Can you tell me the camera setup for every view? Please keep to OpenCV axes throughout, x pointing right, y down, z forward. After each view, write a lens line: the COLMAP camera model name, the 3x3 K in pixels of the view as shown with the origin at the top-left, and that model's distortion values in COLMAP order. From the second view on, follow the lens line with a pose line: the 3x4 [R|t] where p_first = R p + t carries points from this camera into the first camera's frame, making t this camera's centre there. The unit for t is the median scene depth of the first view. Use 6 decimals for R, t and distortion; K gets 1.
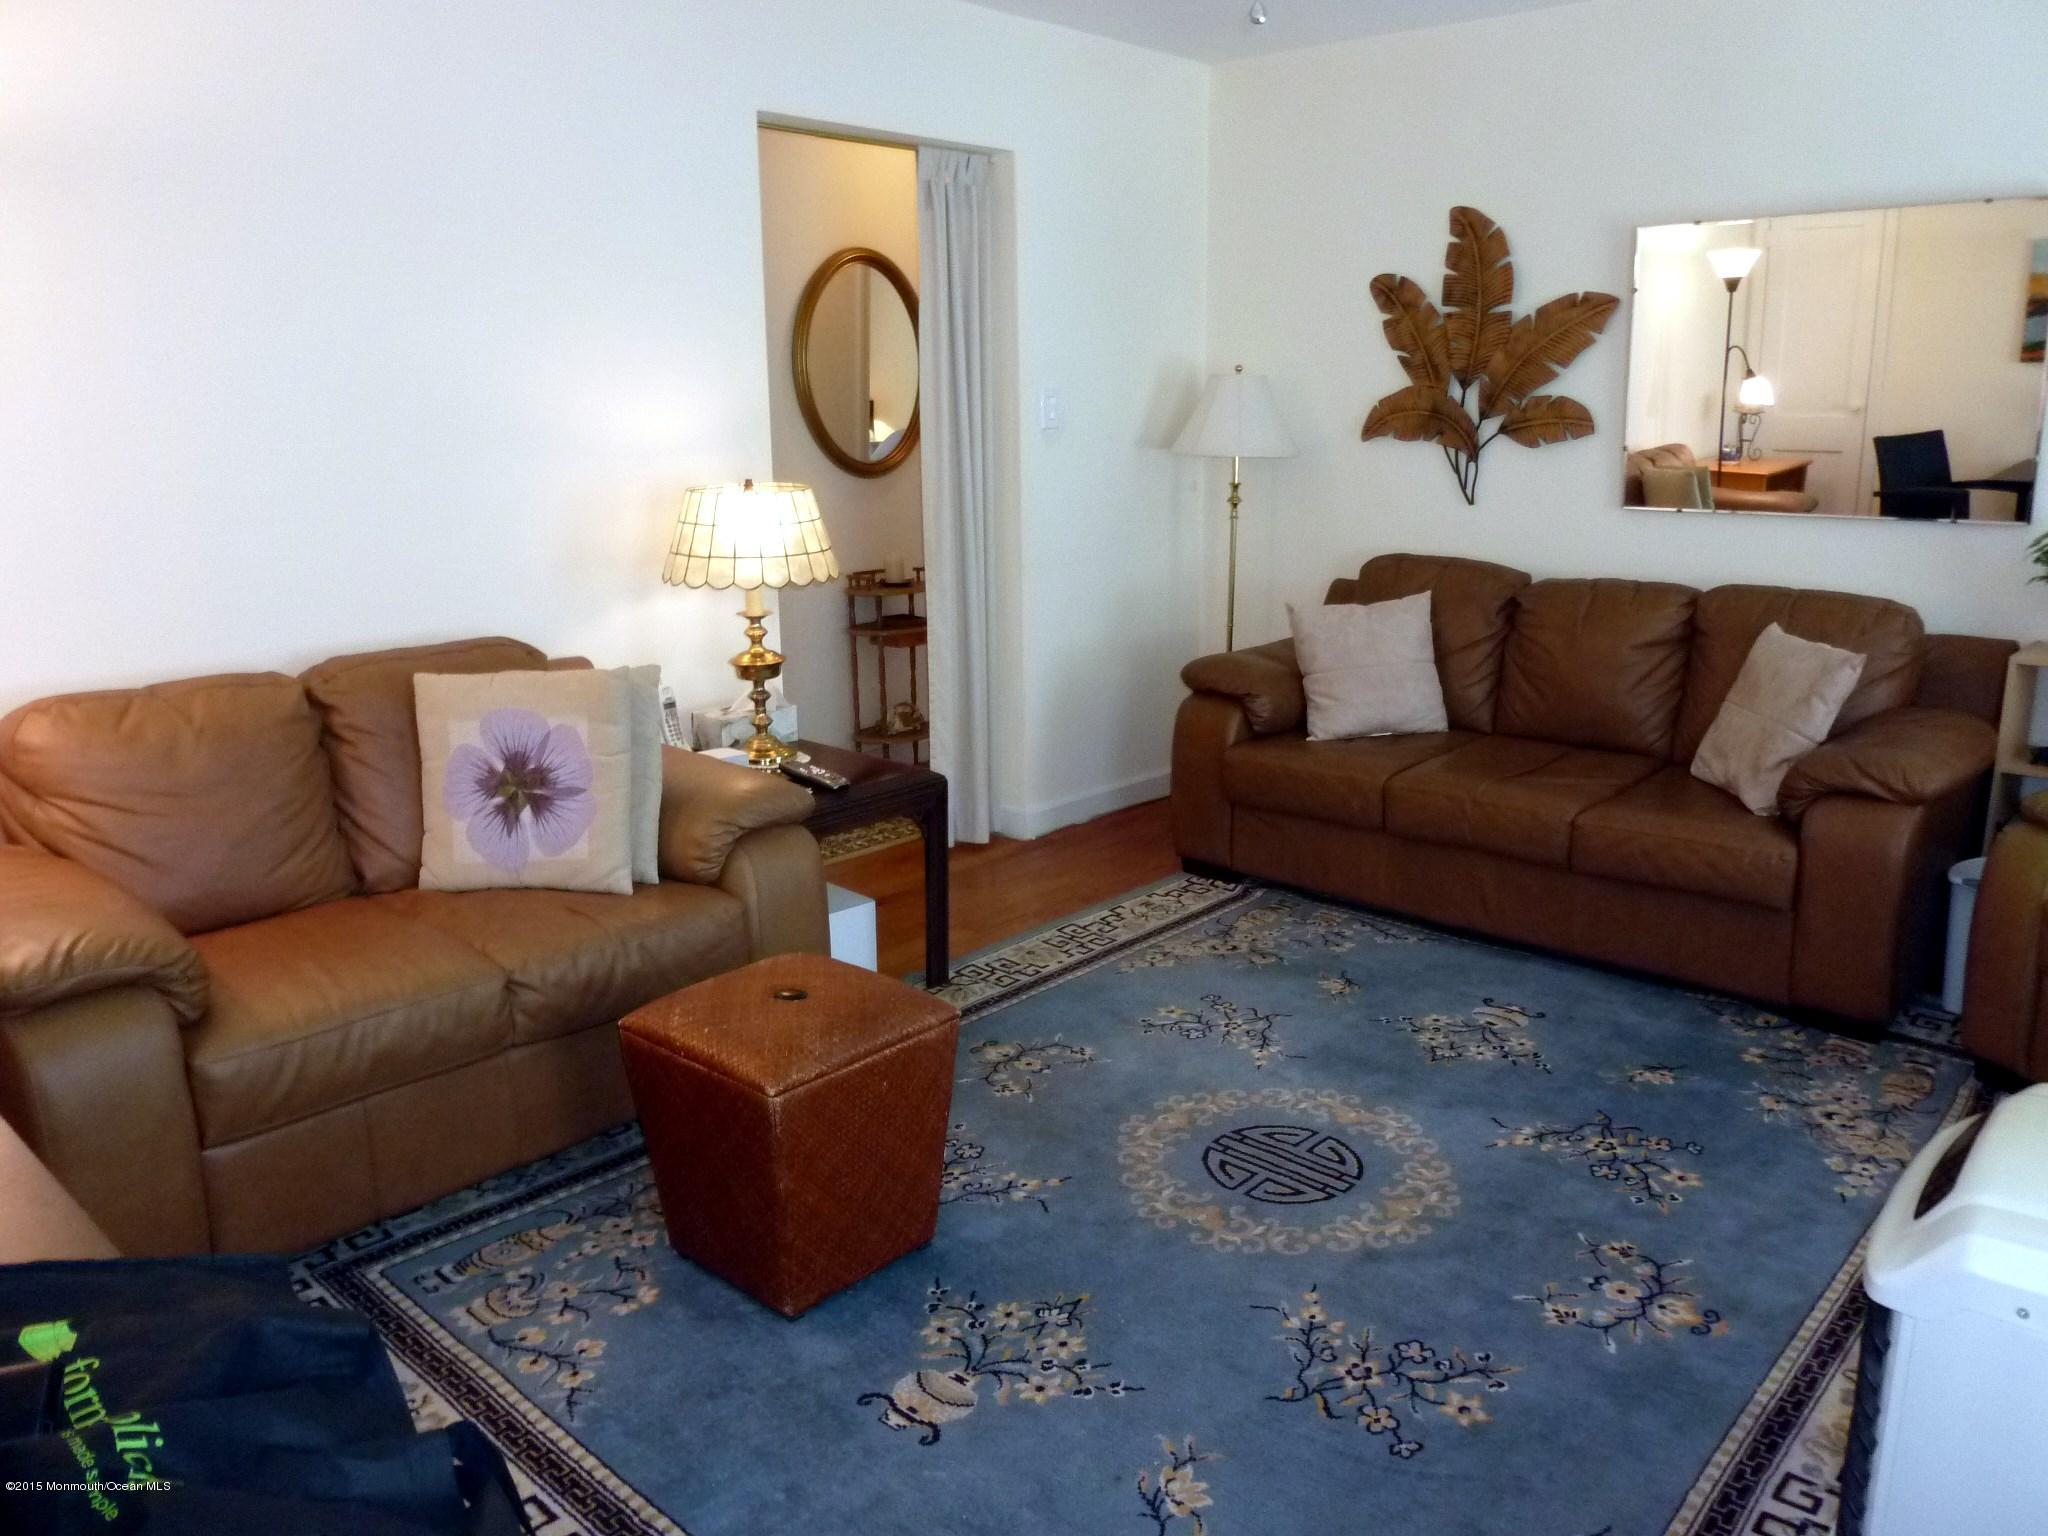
lens RADIAL K [[1534.3, 0, 1023.6], [0, 1534.3, 764.0], [0, 0, 1]] dist [-0.009941, -0.004579]
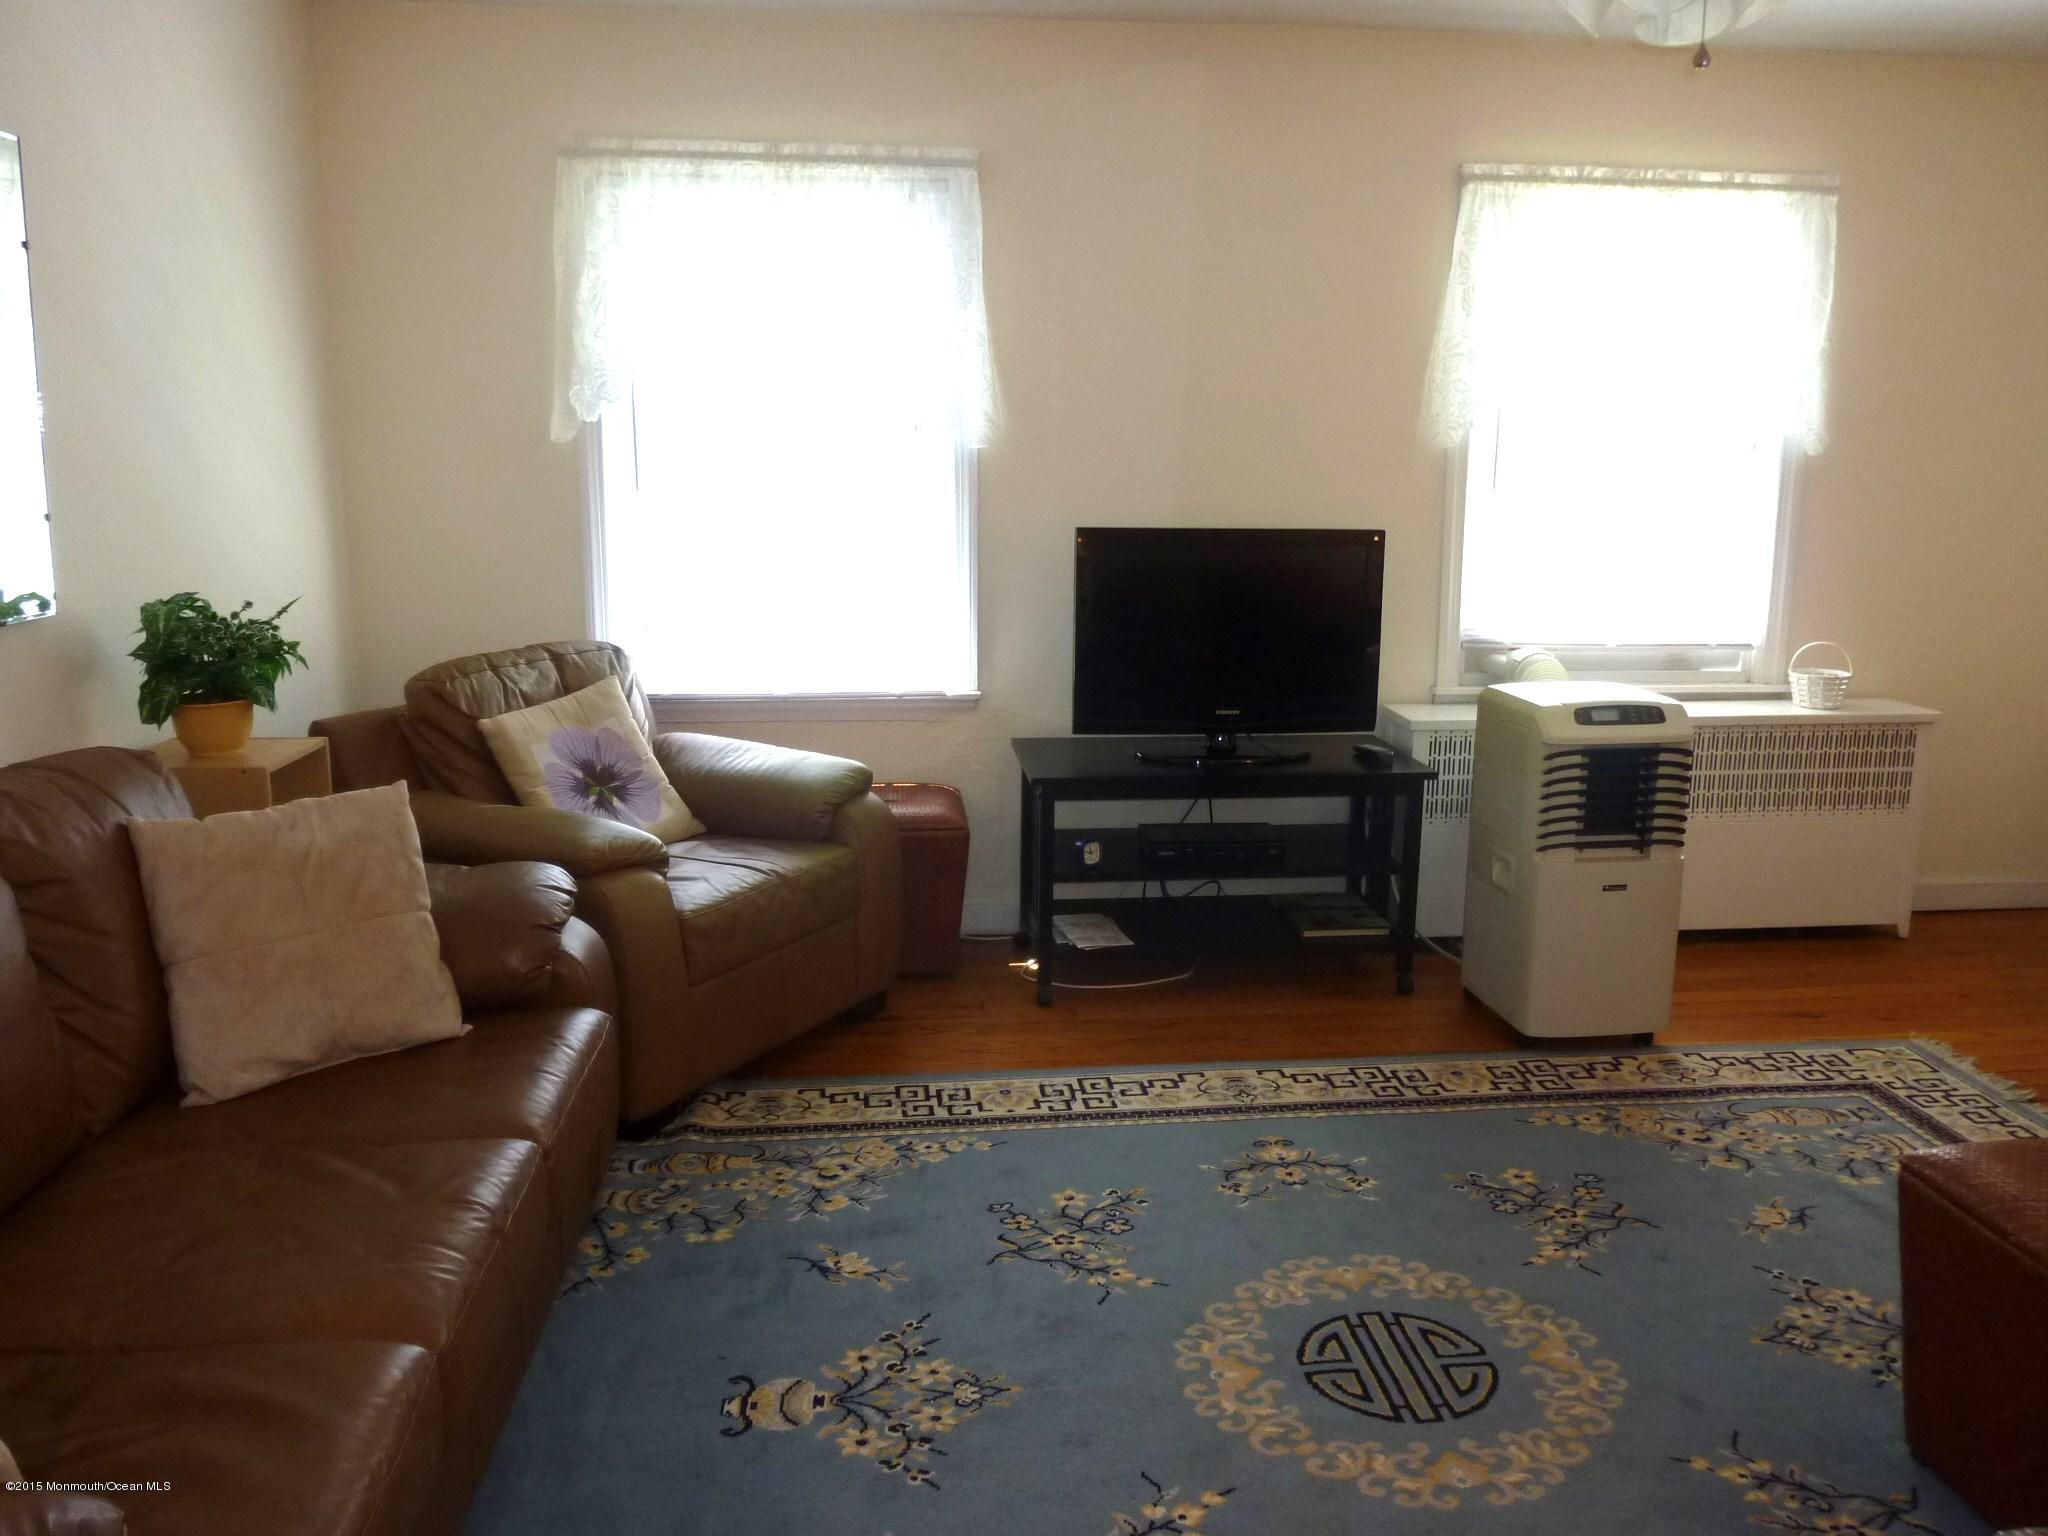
lens RADIAL K [[1534.3, 0, 1024.1], [0, 1534.3, 767.2], [0, 0, 1]] dist [-0.009941, -0.004579]
pose [[-0.736978, -0.131505, 0.663000, -0.218853], [0.160259, 0.918925, 0.360408, -0.426900], [-0.656643, 0.371865, -0.656153, 1.834733]]
